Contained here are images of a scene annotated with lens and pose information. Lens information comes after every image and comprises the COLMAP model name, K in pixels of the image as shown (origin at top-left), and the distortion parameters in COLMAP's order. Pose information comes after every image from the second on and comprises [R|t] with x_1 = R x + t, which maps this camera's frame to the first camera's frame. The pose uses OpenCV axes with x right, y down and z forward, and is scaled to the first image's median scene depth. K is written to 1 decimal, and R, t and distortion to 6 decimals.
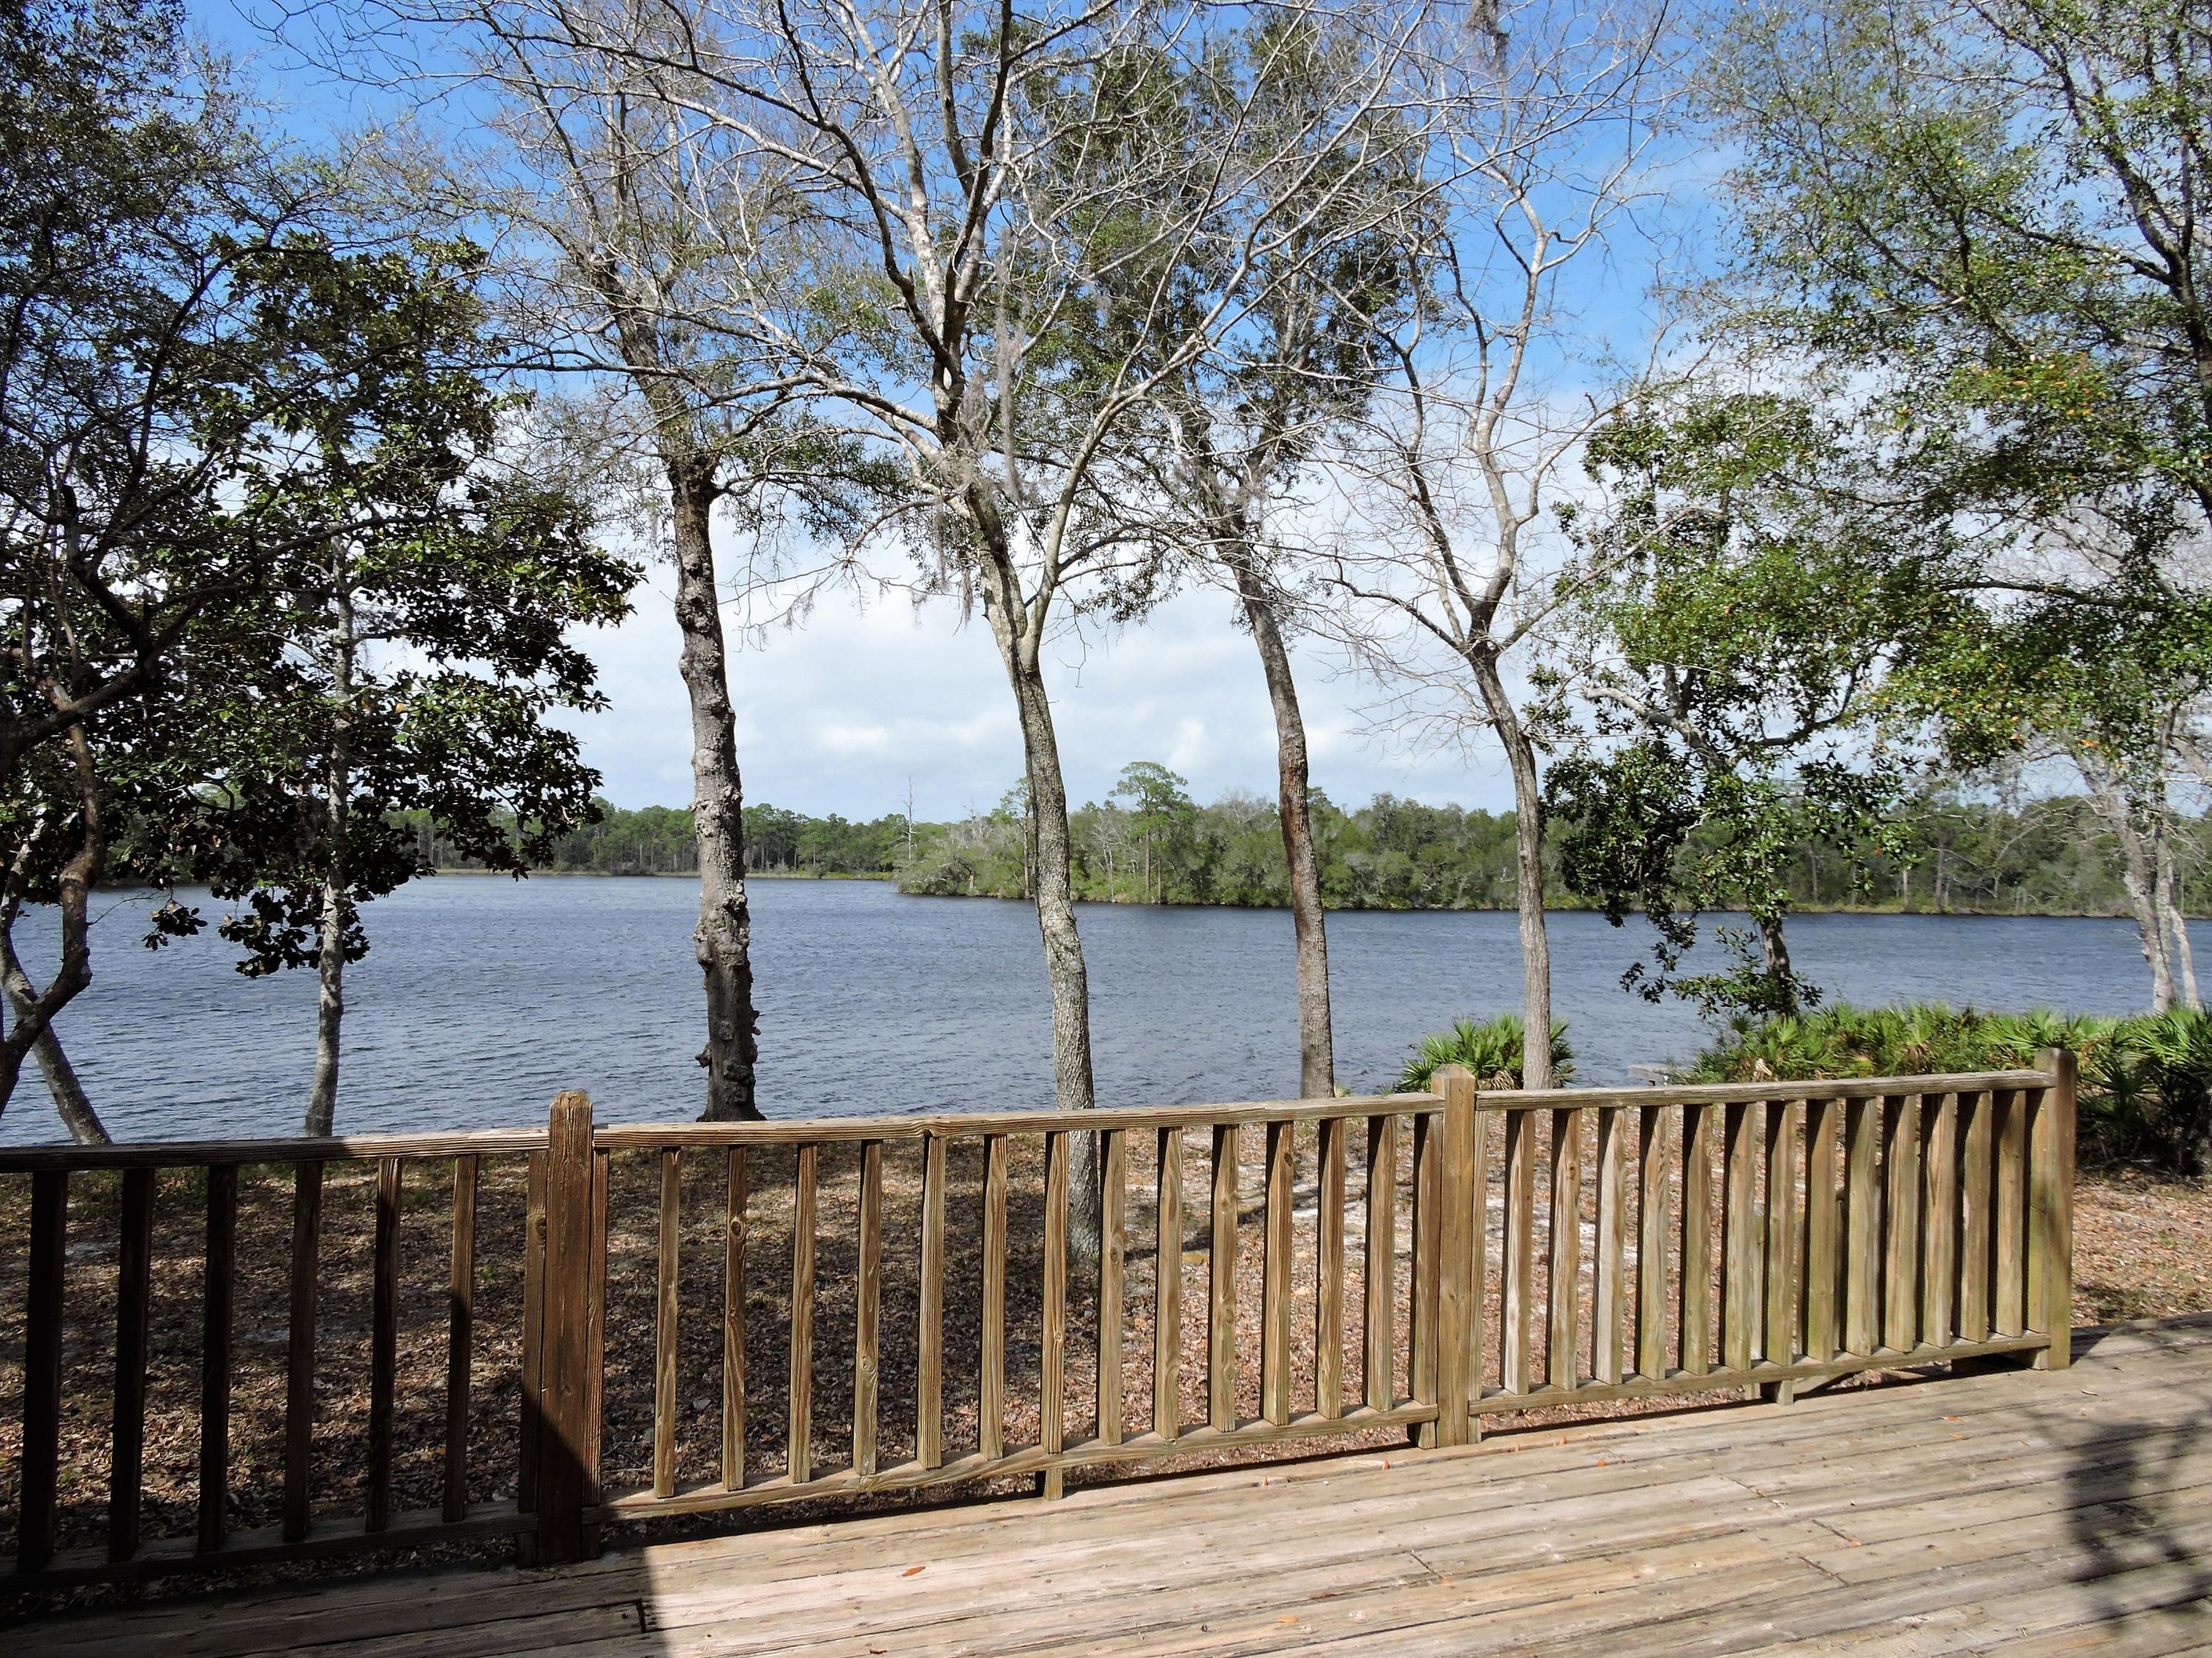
lens RADIAL K [[1589.4, 0, 1095.2], [0, 1589.4, 834.4], [0, 0, 1]] dist [0.001869, -0.007415]
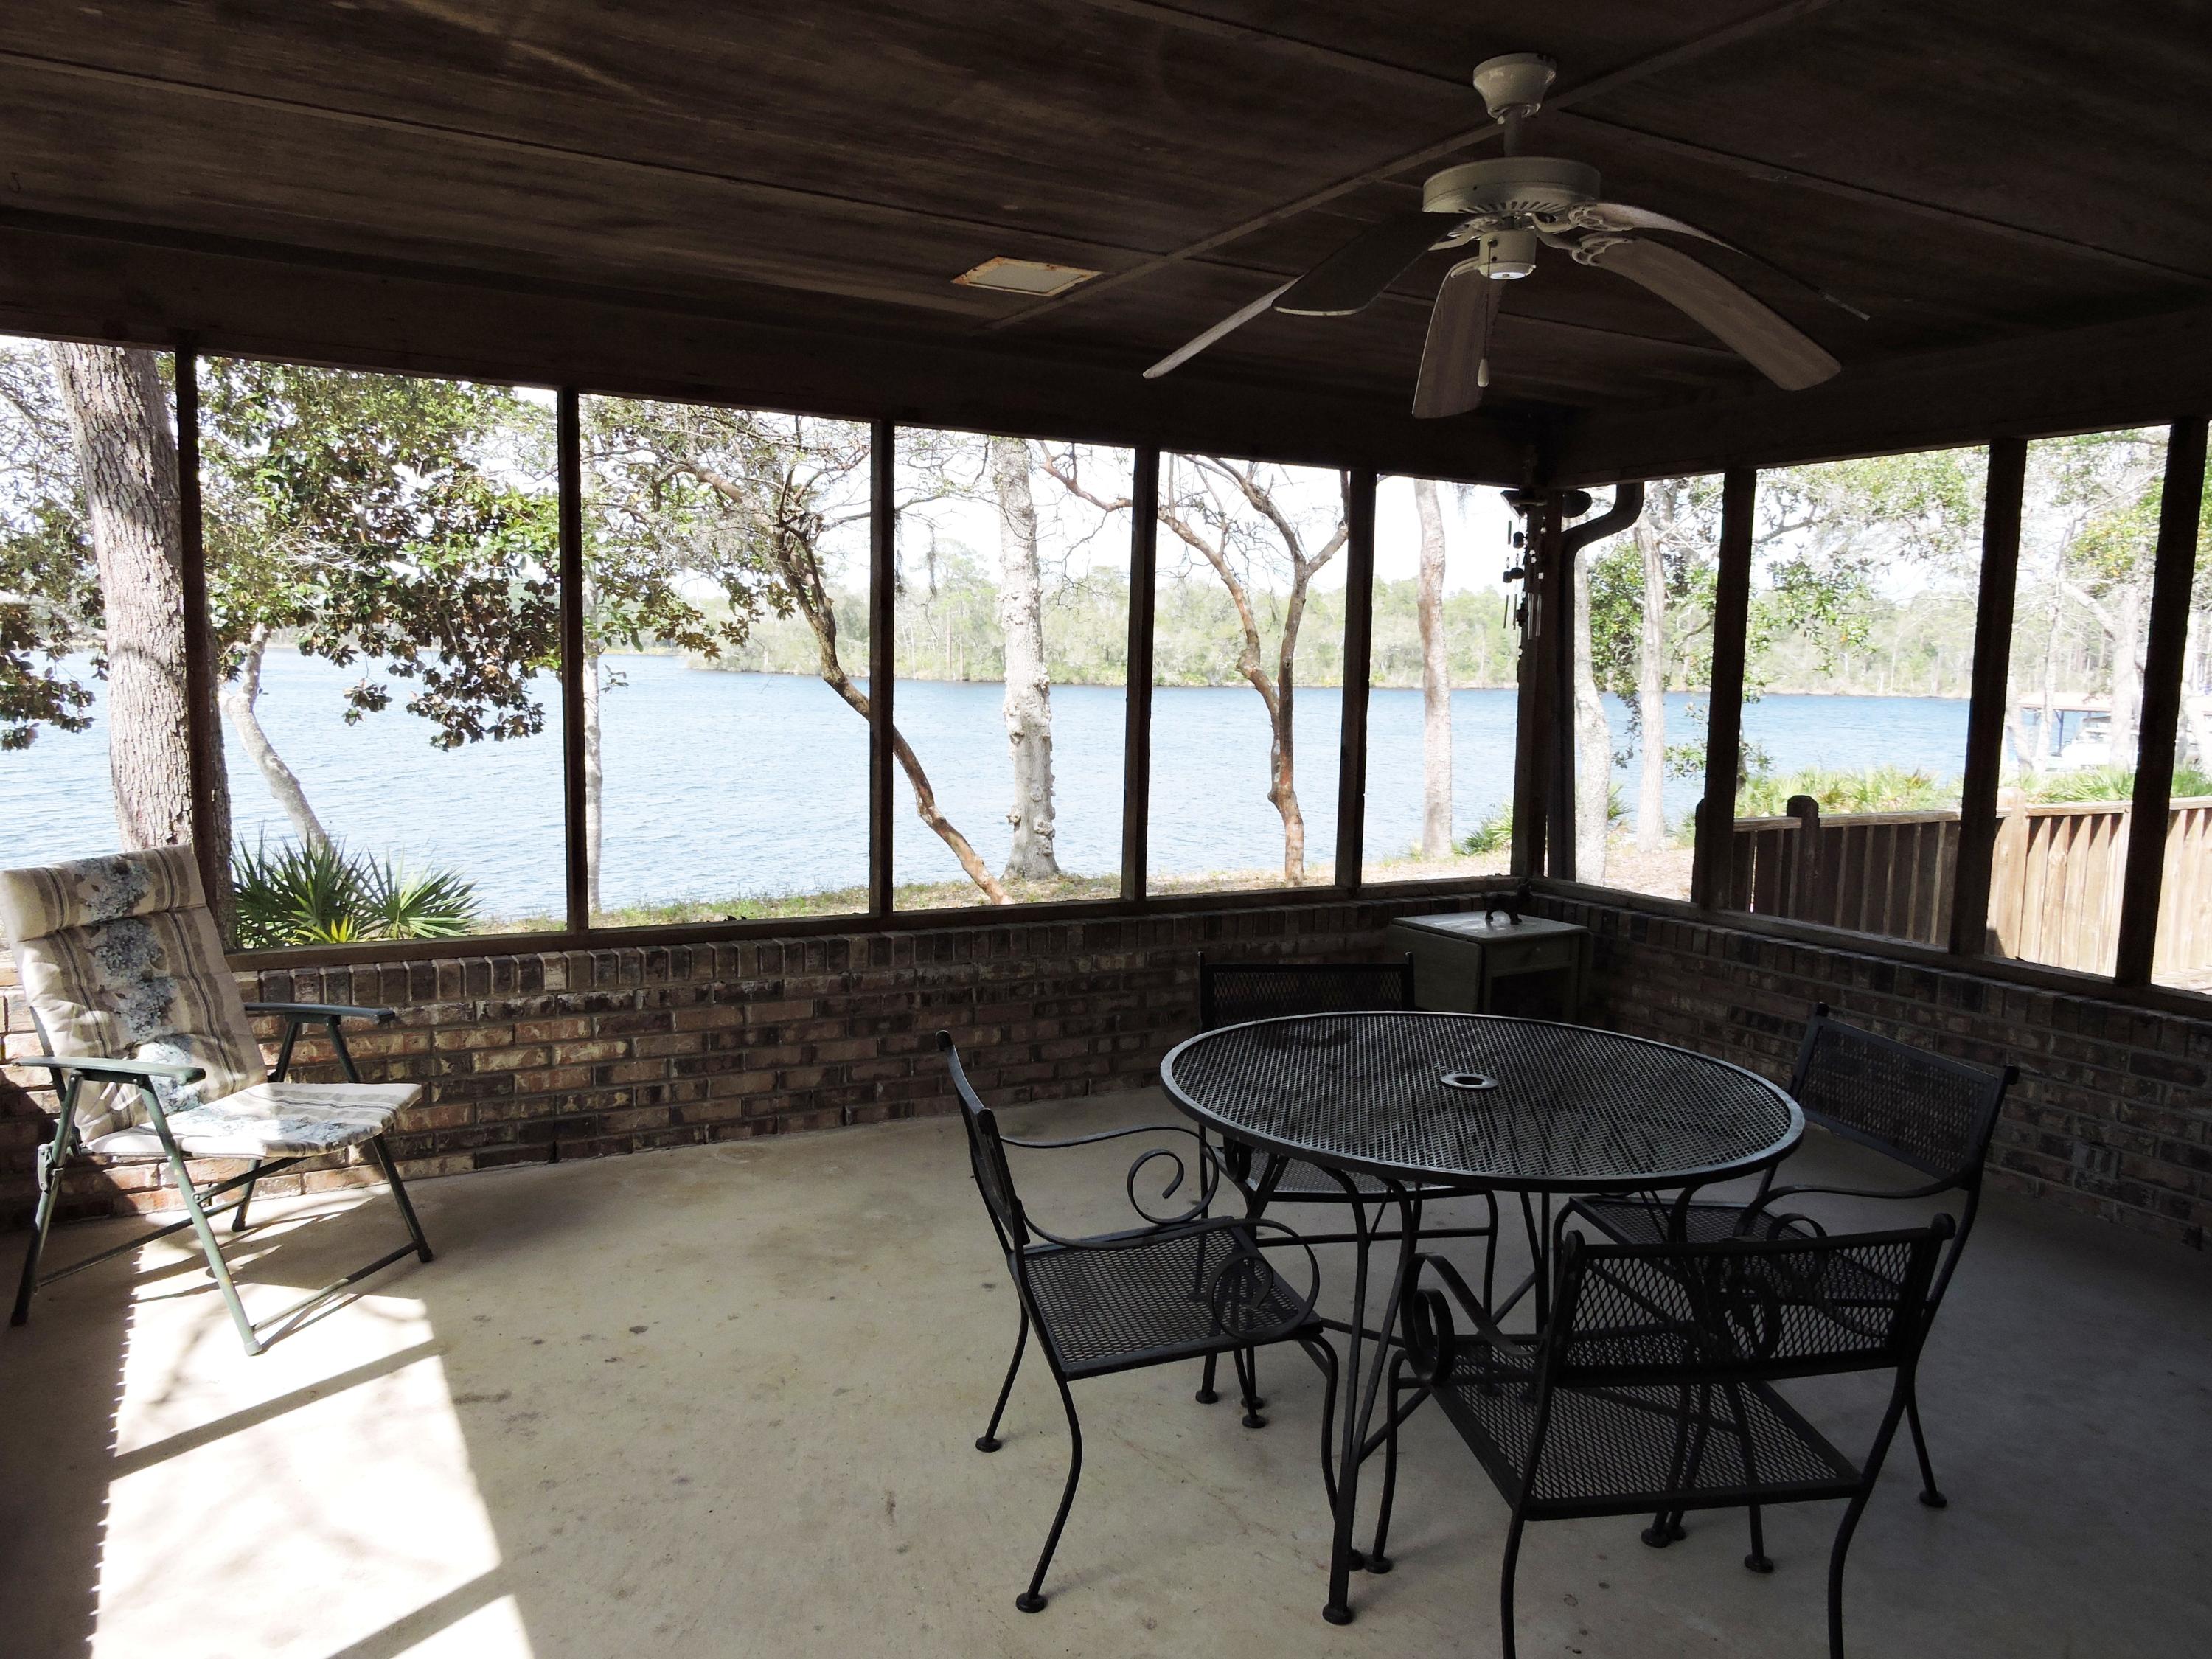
lens RADIAL K [[1589.6, 0, 1102.3], [0, 1589.6, 812.1], [0, 0, 1]] dist [0.001869, -0.007415]
pose [[0.988789, -0.010454, 0.148951, -0.329064], [-0.008366, 0.992100, 0.125169, -0.007421], [-0.149083, -0.125012, 0.980891, -0.134345]]
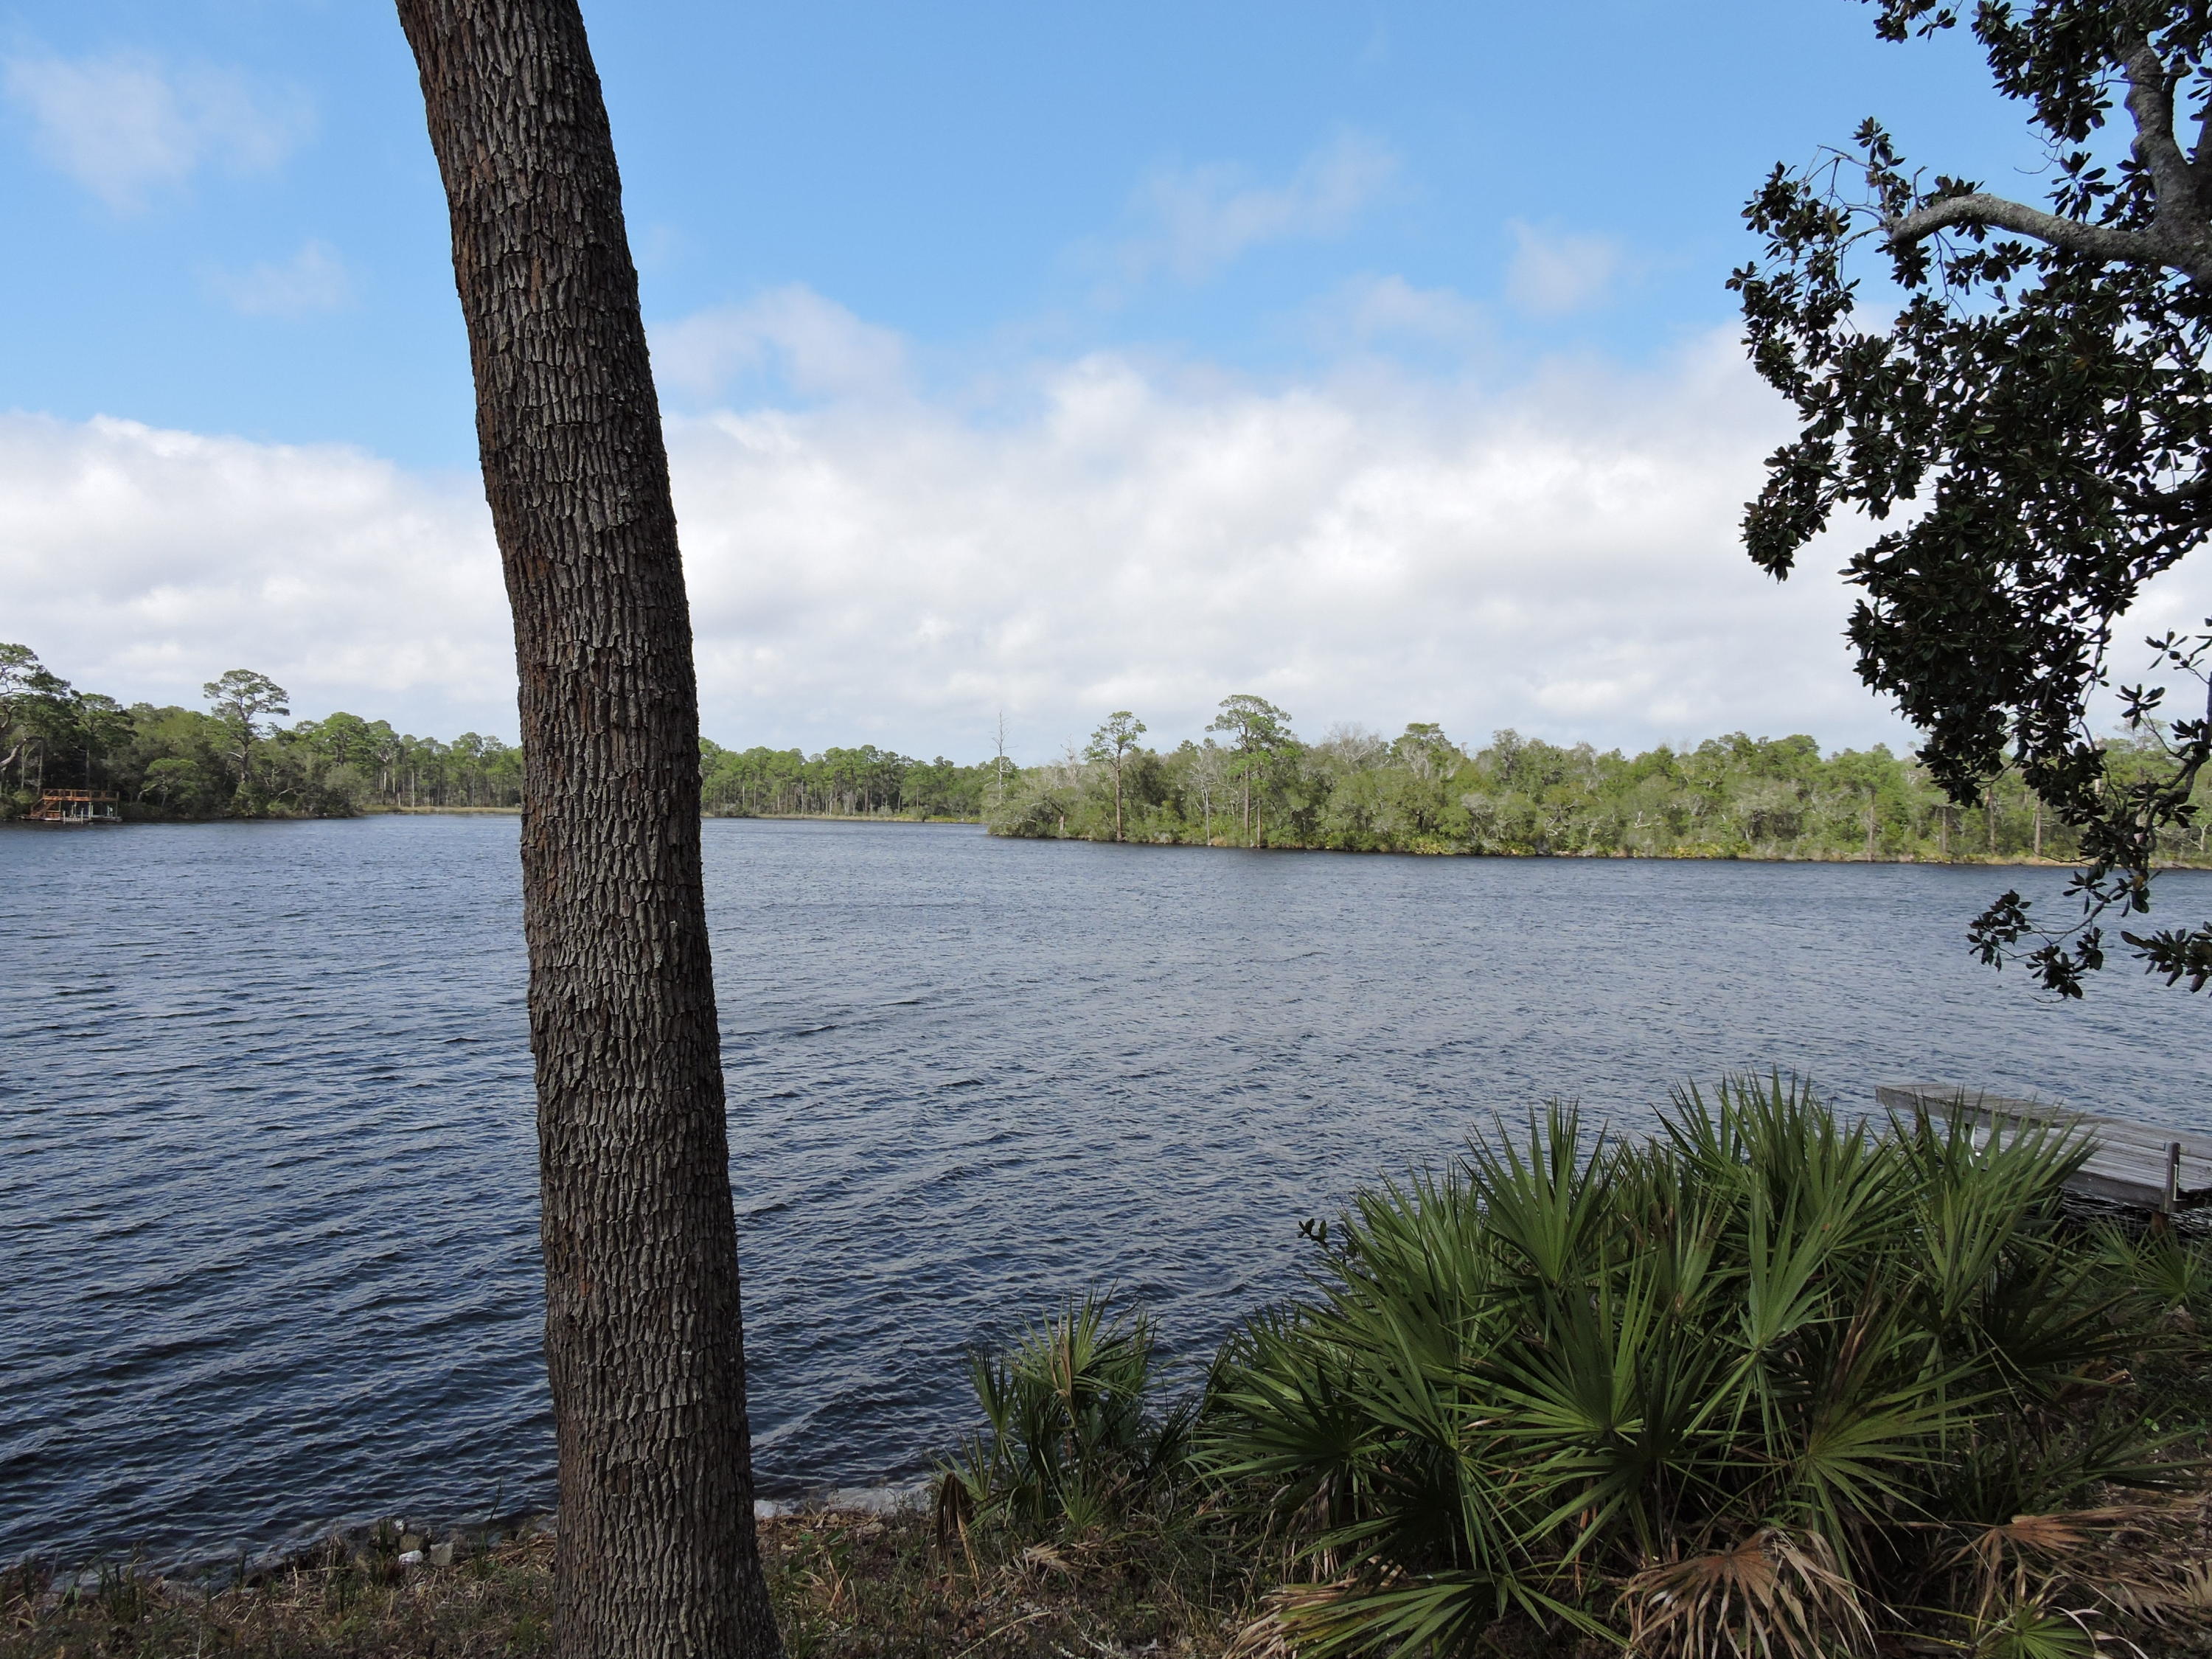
lens RADIAL K [[1589.6, 0, 1089.1], [0, 1589.6, 825.8], [0, 0, 1]] dist [0.001869, -0.007415]
pose [[0.996768, 0.008067, -0.079925, 0.231489], [-0.005901, 0.999610, 0.027308, 0.090524], [0.080114, -0.026748, 0.996427, 0.976766]]
